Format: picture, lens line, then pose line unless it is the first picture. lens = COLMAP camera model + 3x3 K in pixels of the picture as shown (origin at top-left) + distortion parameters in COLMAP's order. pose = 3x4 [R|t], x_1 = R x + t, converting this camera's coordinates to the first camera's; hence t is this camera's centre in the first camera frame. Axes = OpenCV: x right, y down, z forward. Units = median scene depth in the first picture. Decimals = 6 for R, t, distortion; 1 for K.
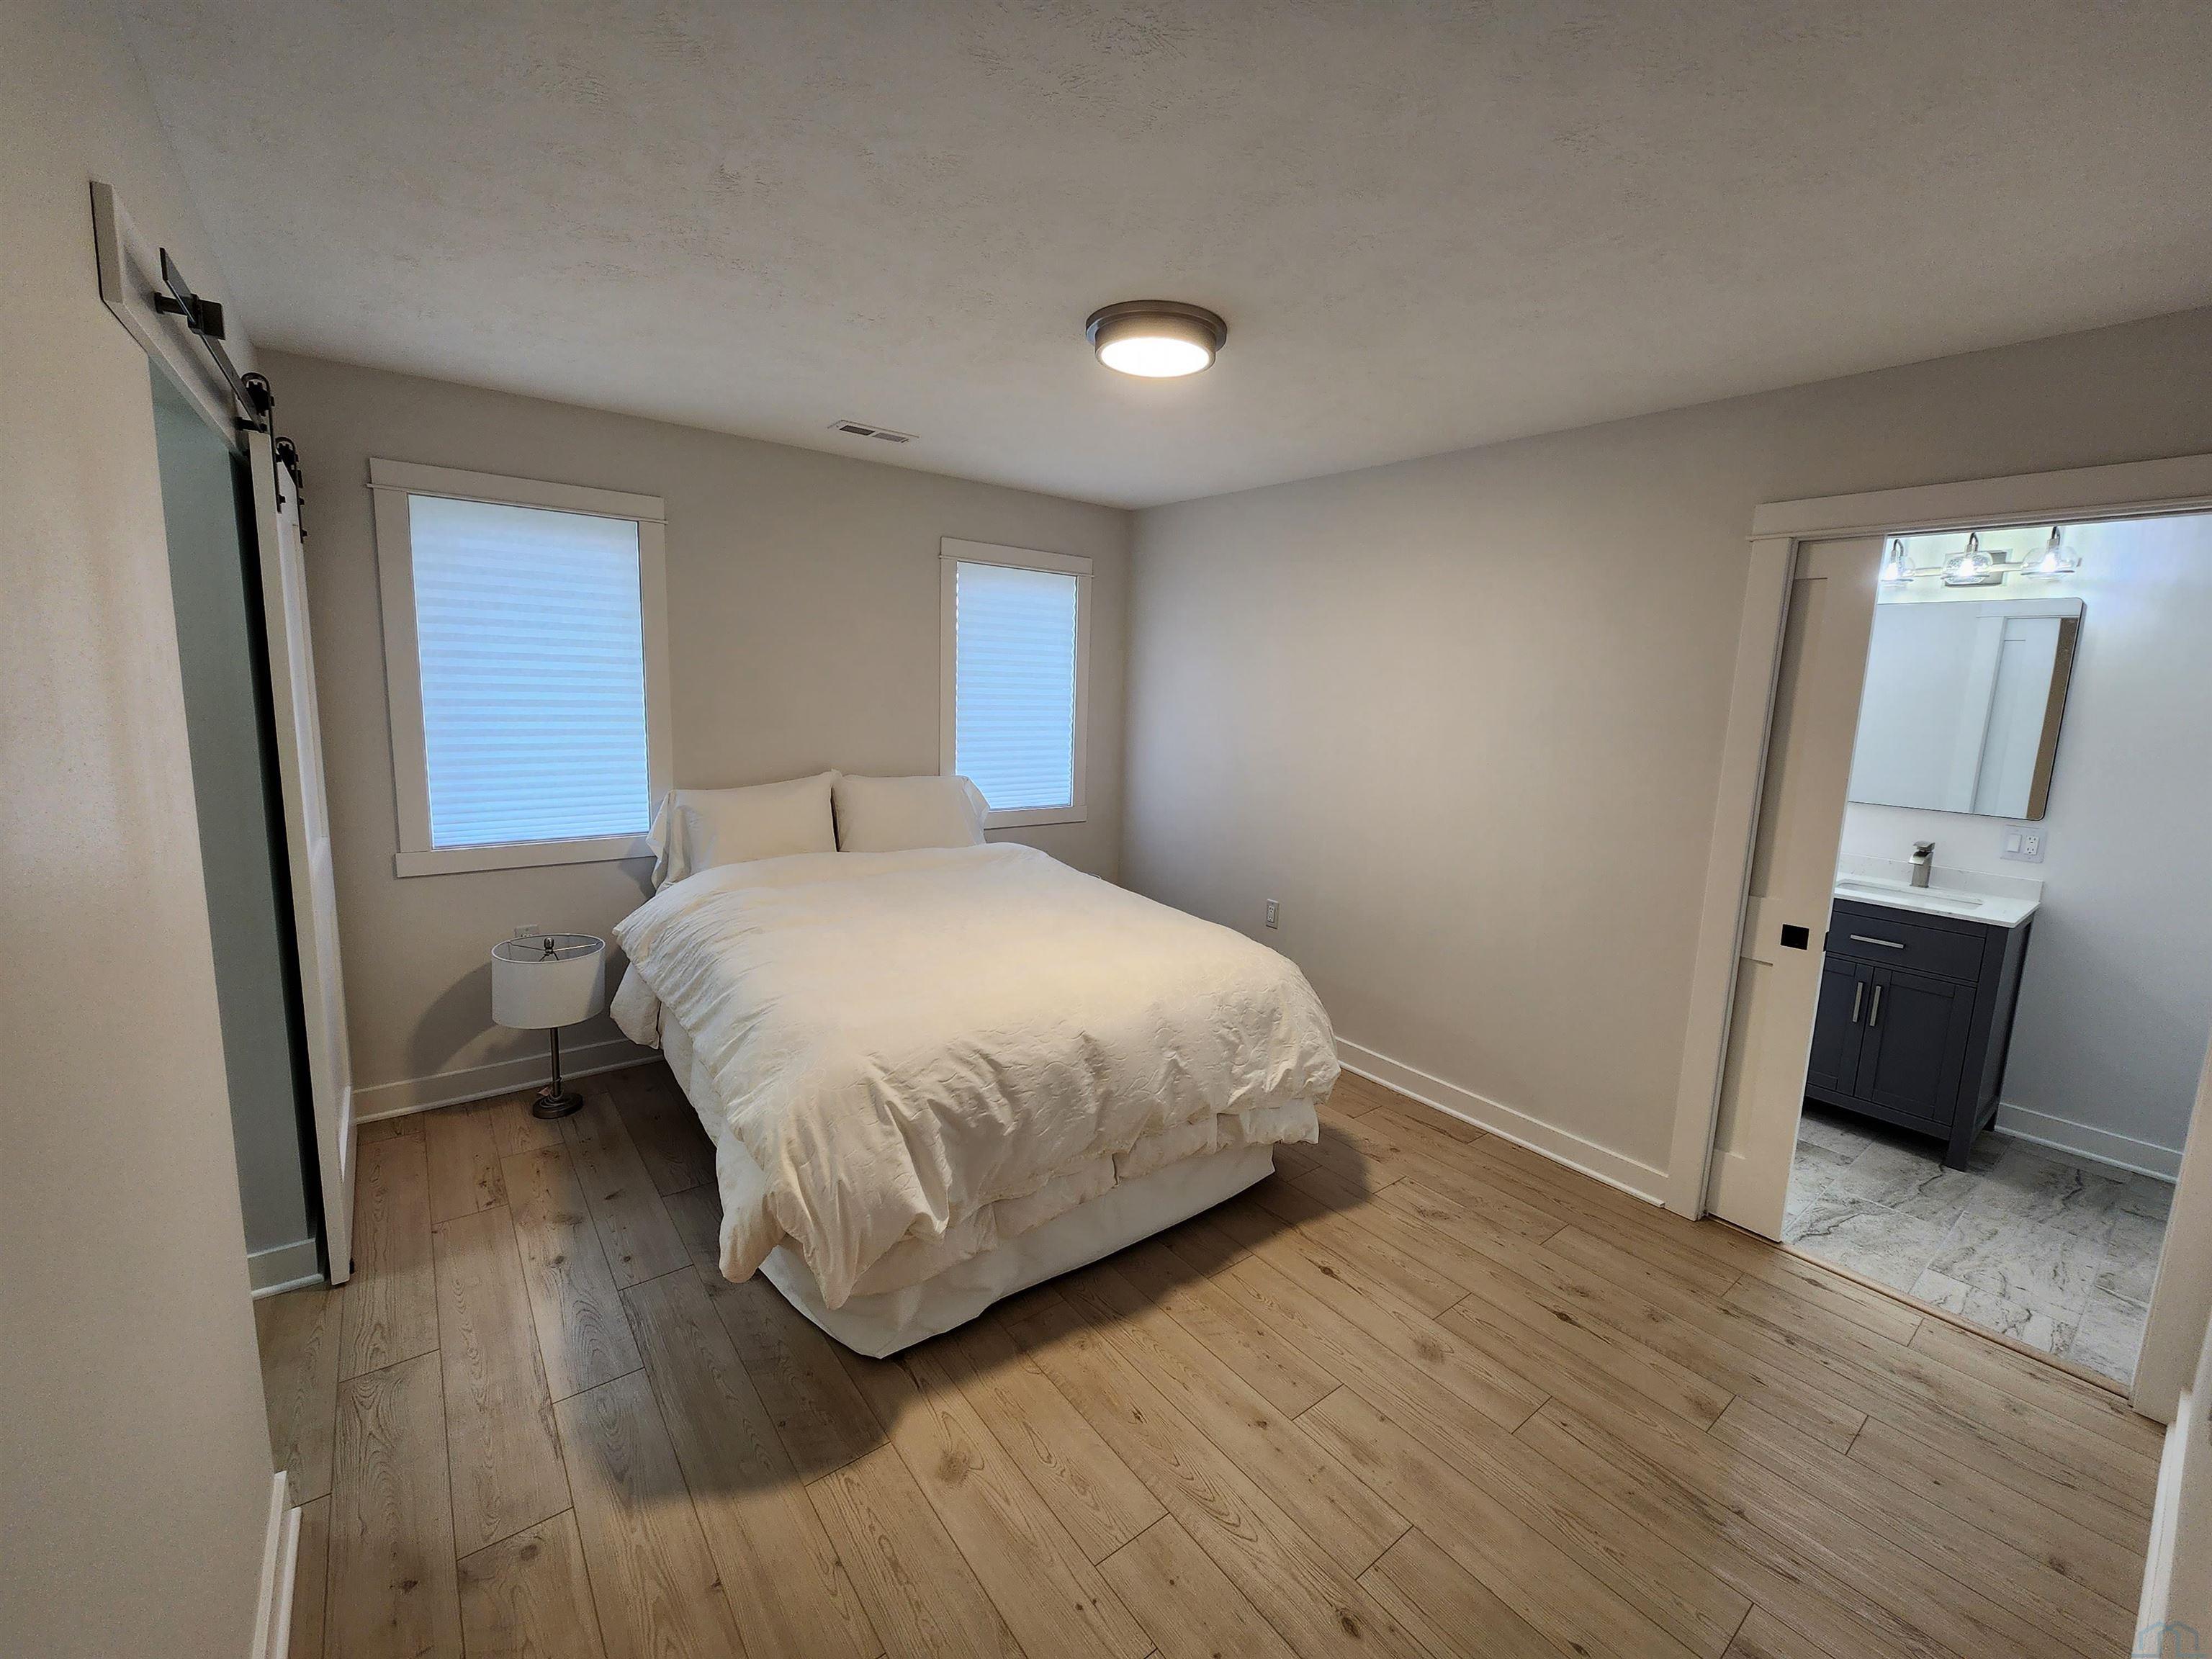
lens RADIAL K [[908.1, 0, 1126.7], [0, 908.1, 827.1], [0, 0, 1]] dist [-0.000744, -0.000091]
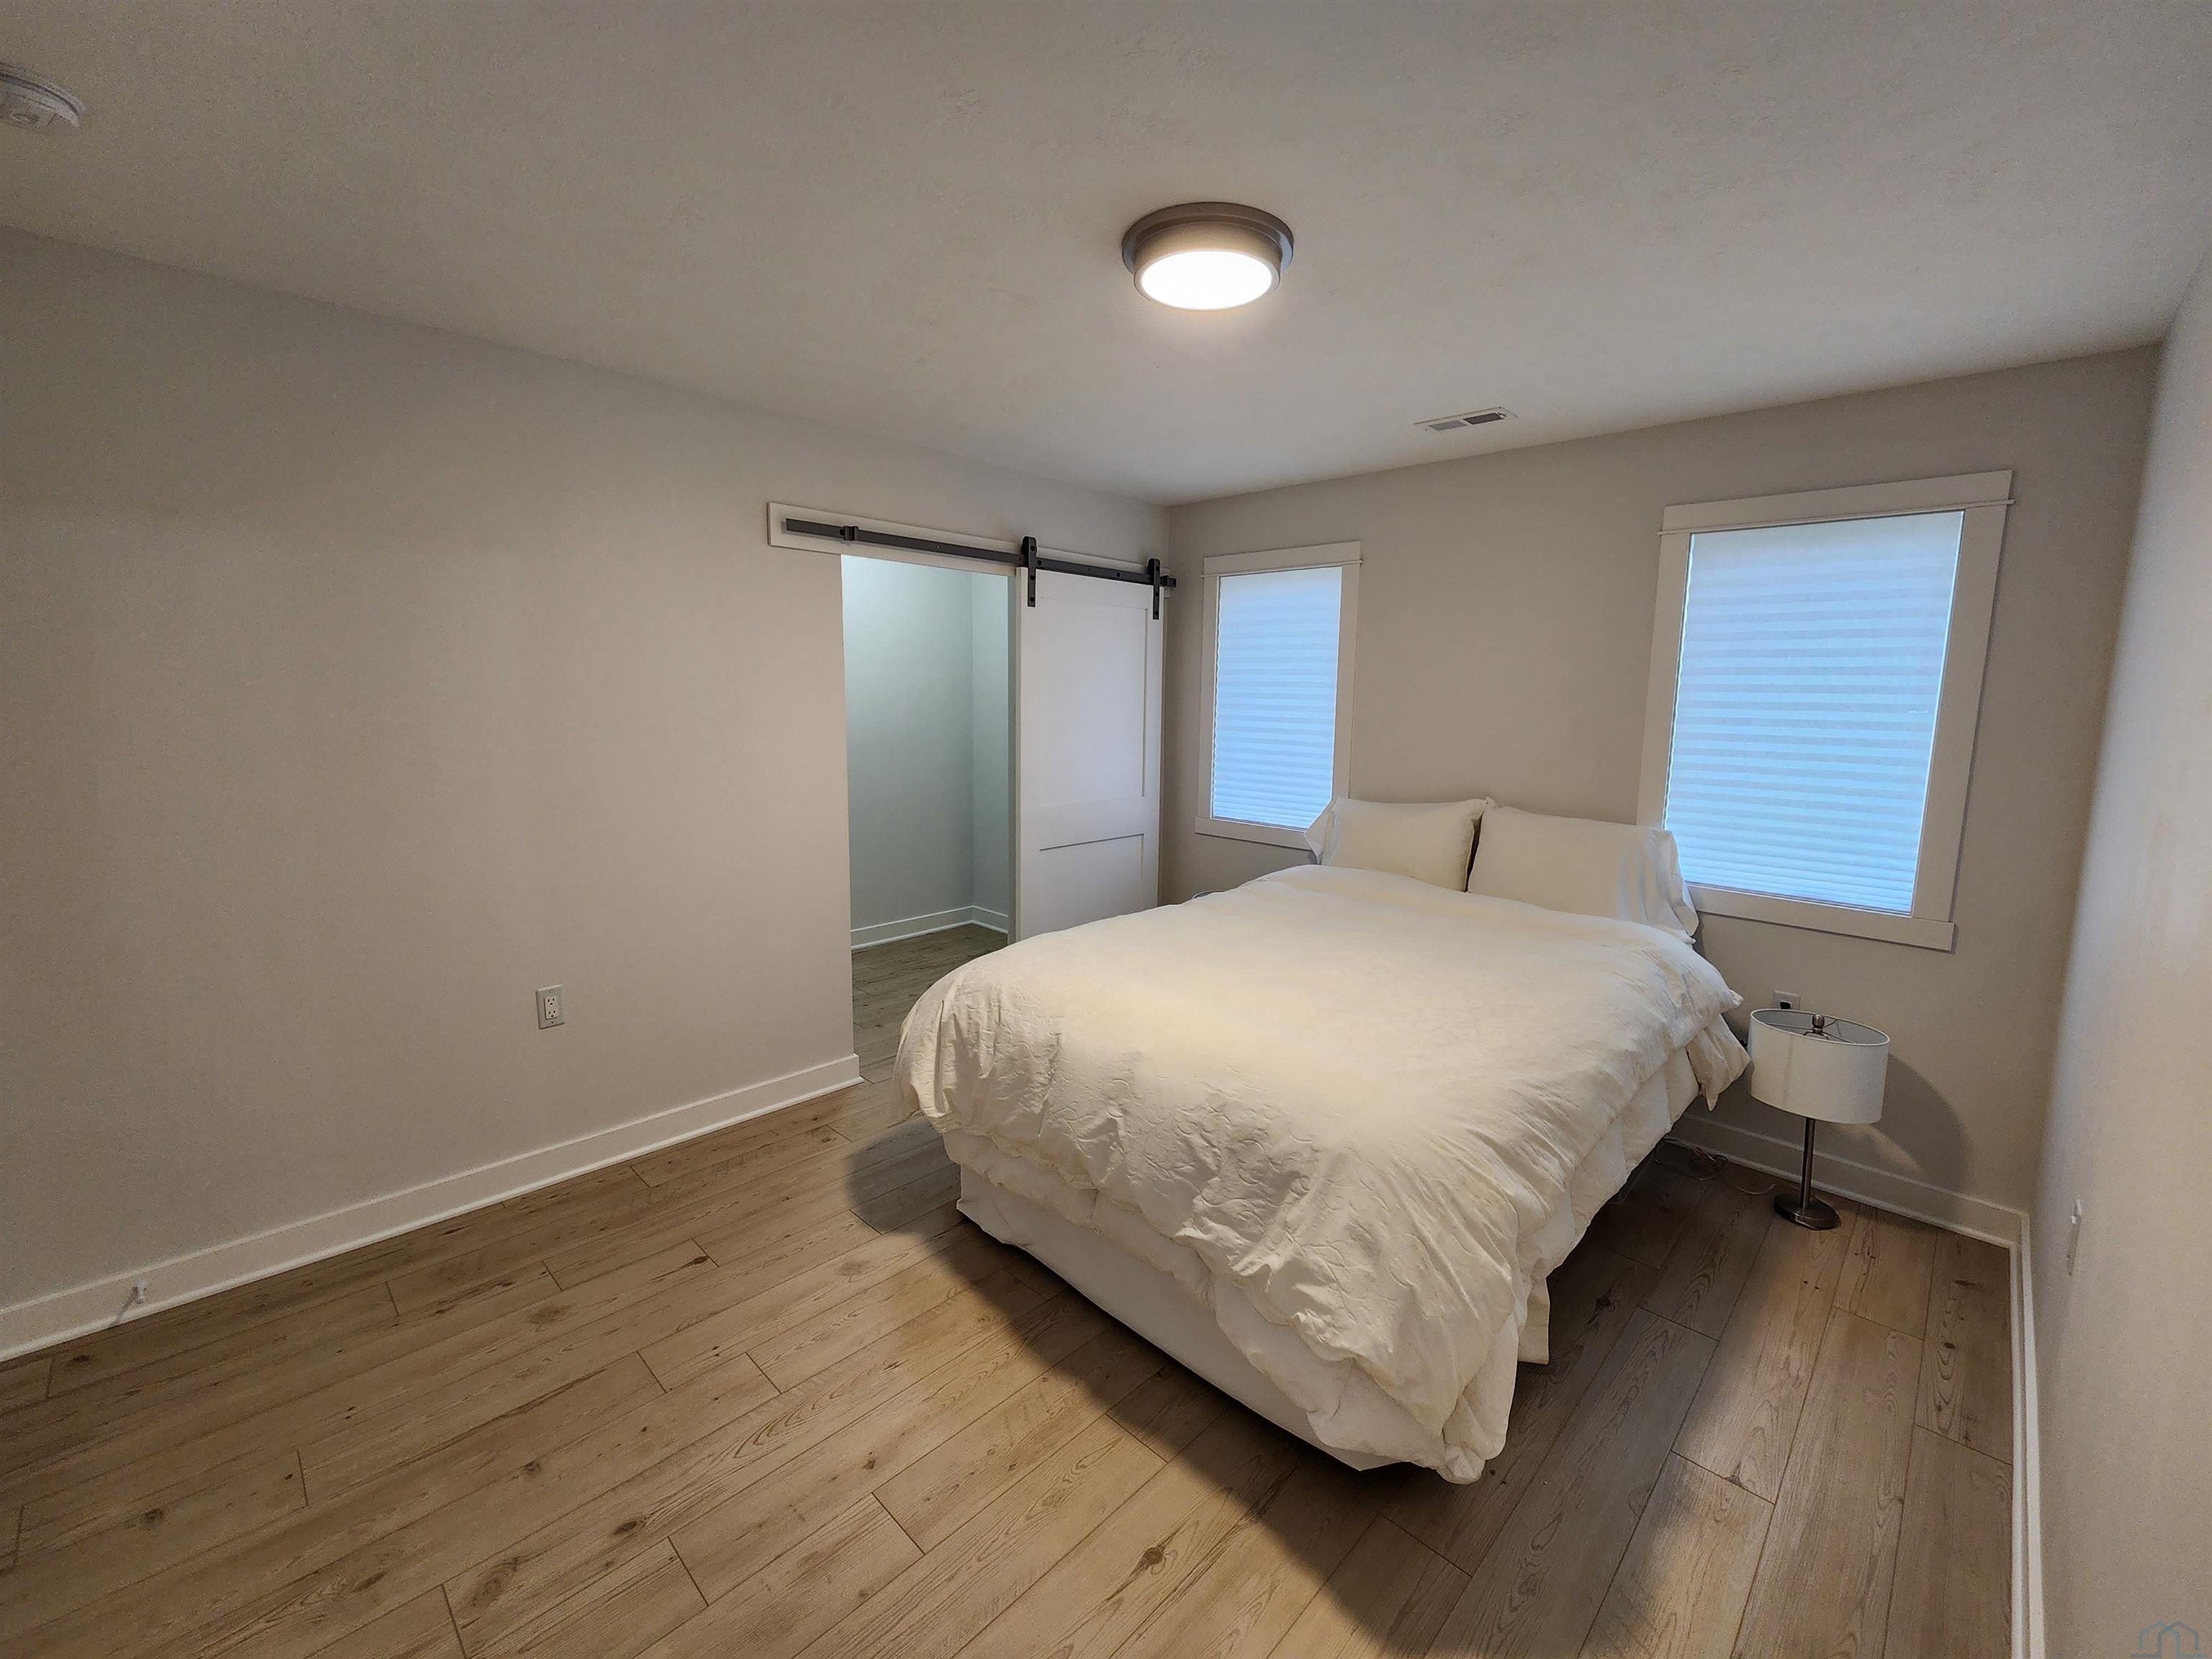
lens RADIAL K [[908.1, 0, 1126.7], [0, 908.1, 827.1], [0, 0, 1]] dist [-0.000744, -0.000091]
pose [[0.133561, 0.112638, -0.984619, 0.874067], [-0.176094, 0.980408, 0.088269, -0.087142], [0.975270, 0.161597, 0.150779, 0.869841]]
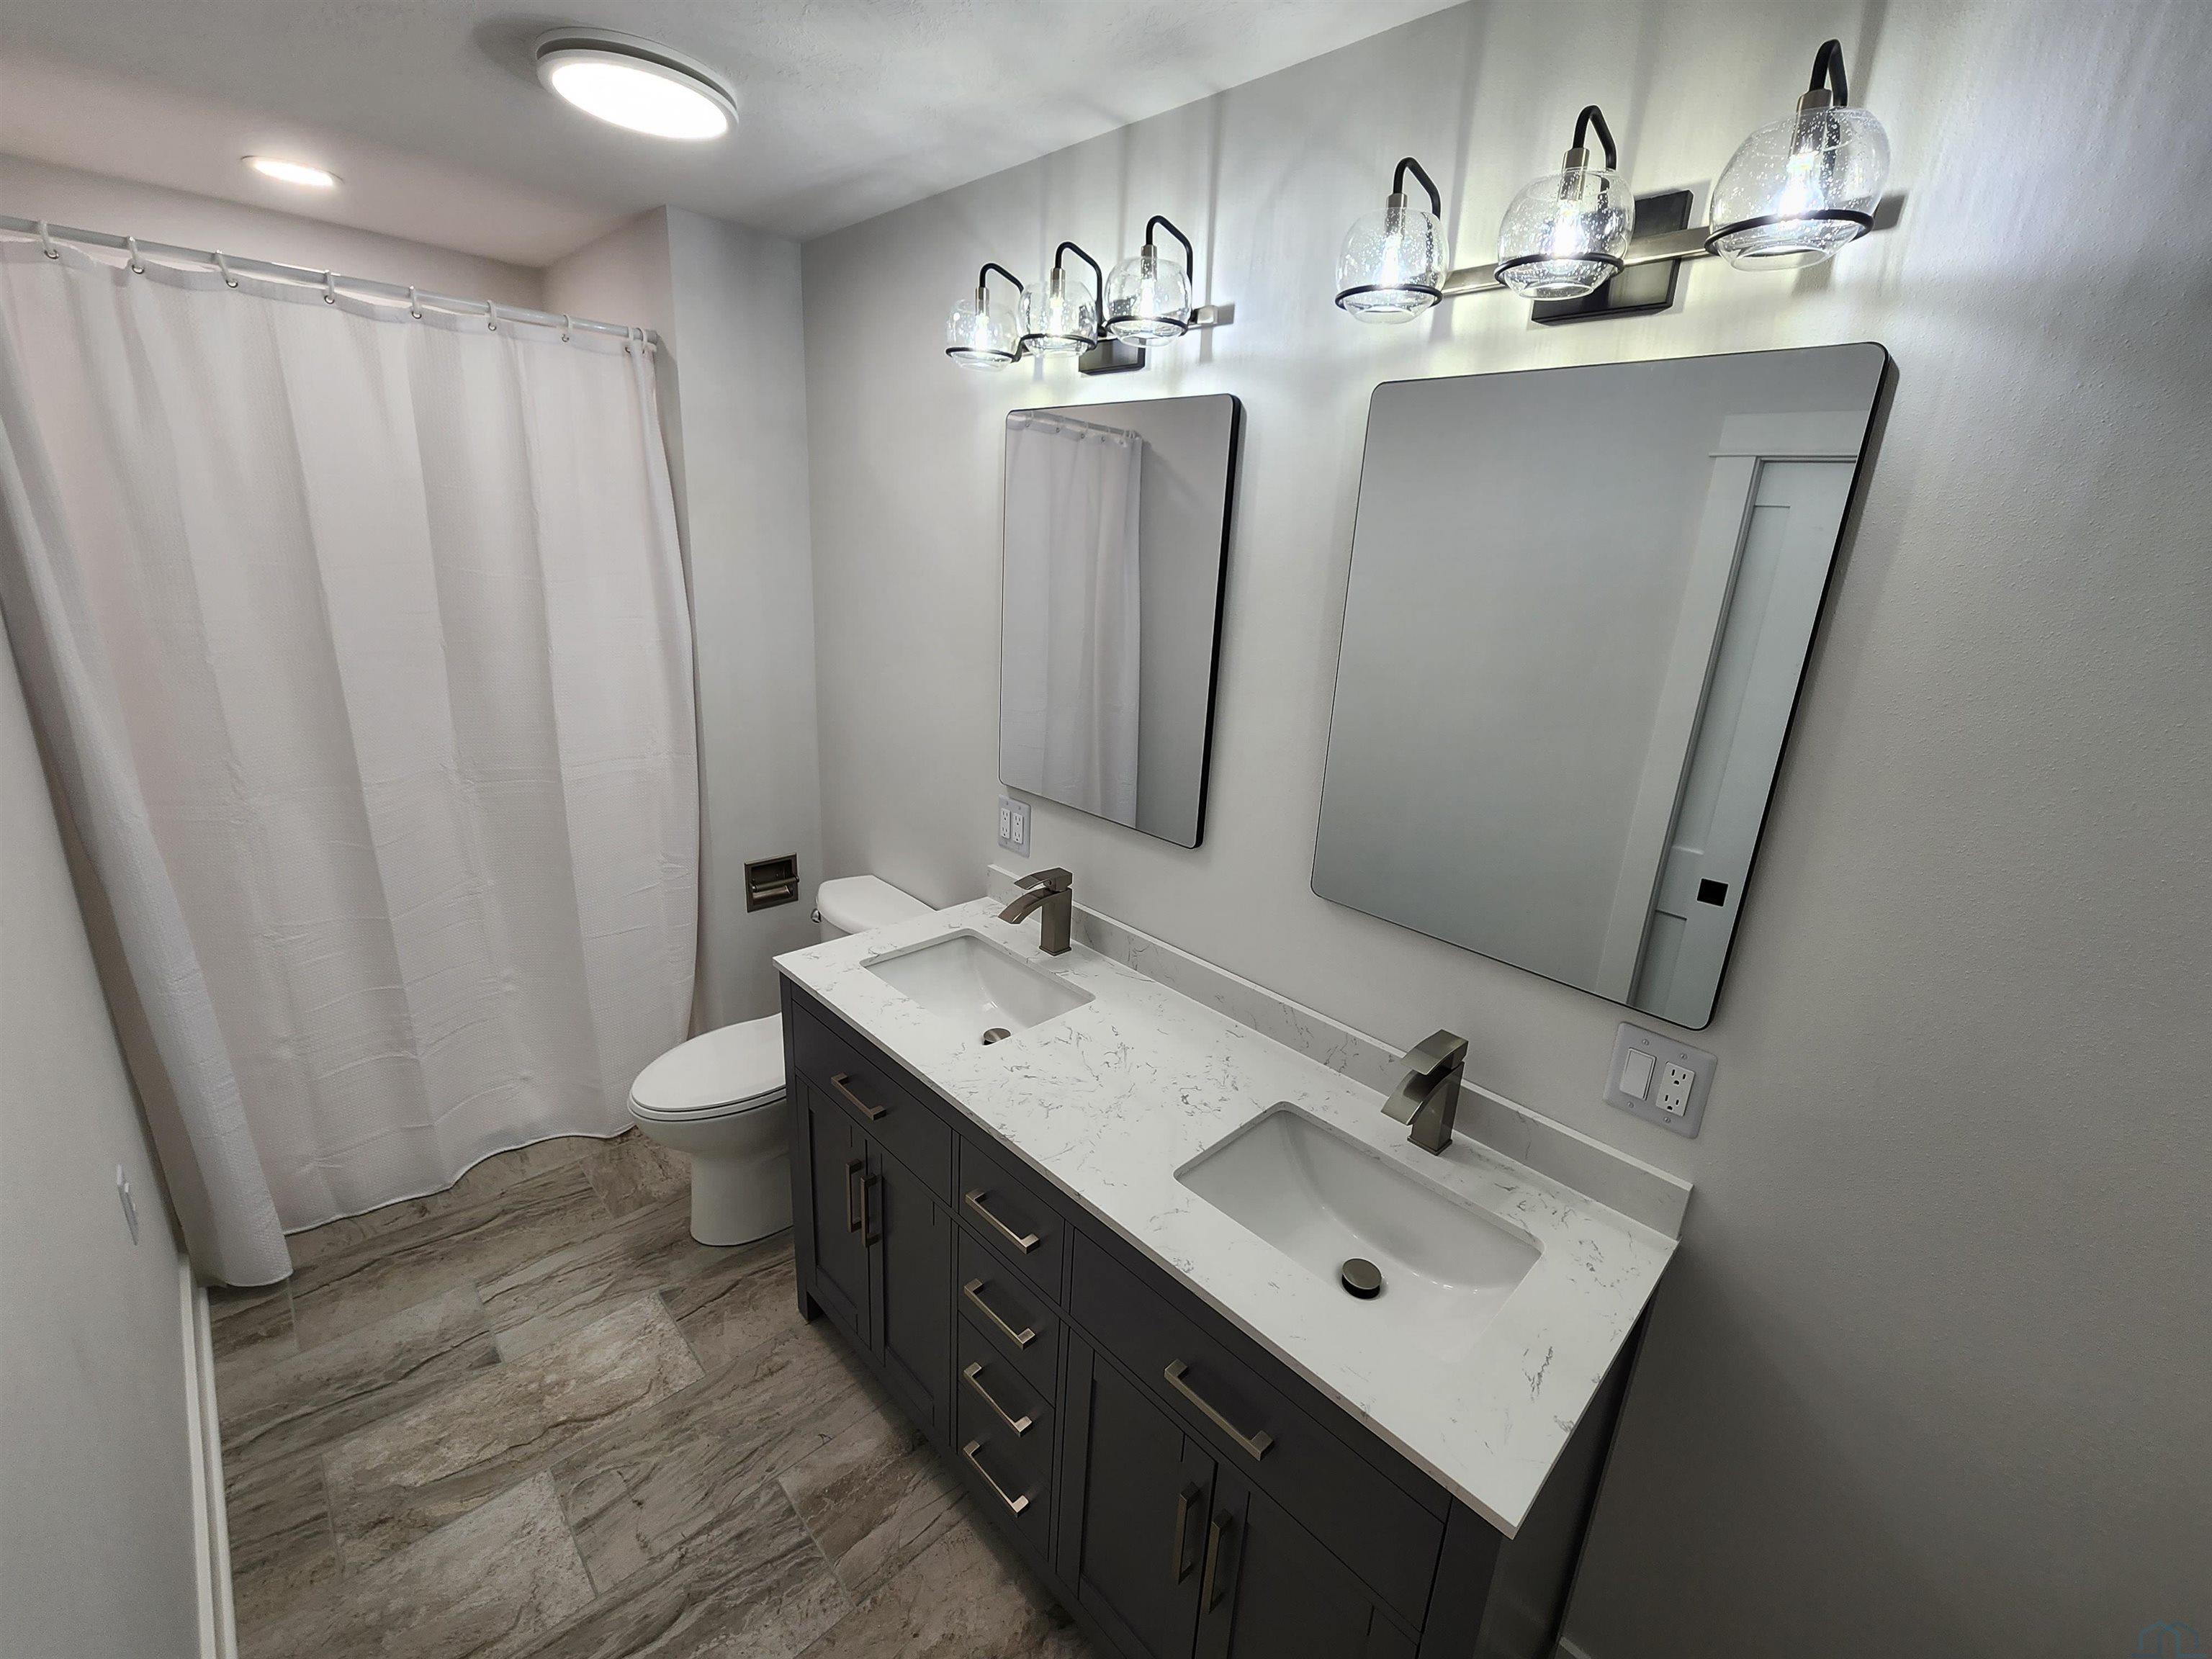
lens RADIAL K [[908.1, 0, 1126.7], [0, 908.1, 827.1], [0, 0, 1]] dist [-0.000744, -0.000091]
pose [[0.998047, 0.052721, 0.033507, 0.285582], [-0.055924, 0.993088, 0.103195, -0.039969], [-0.027835, -0.104867, 0.994097, 0.247494]]
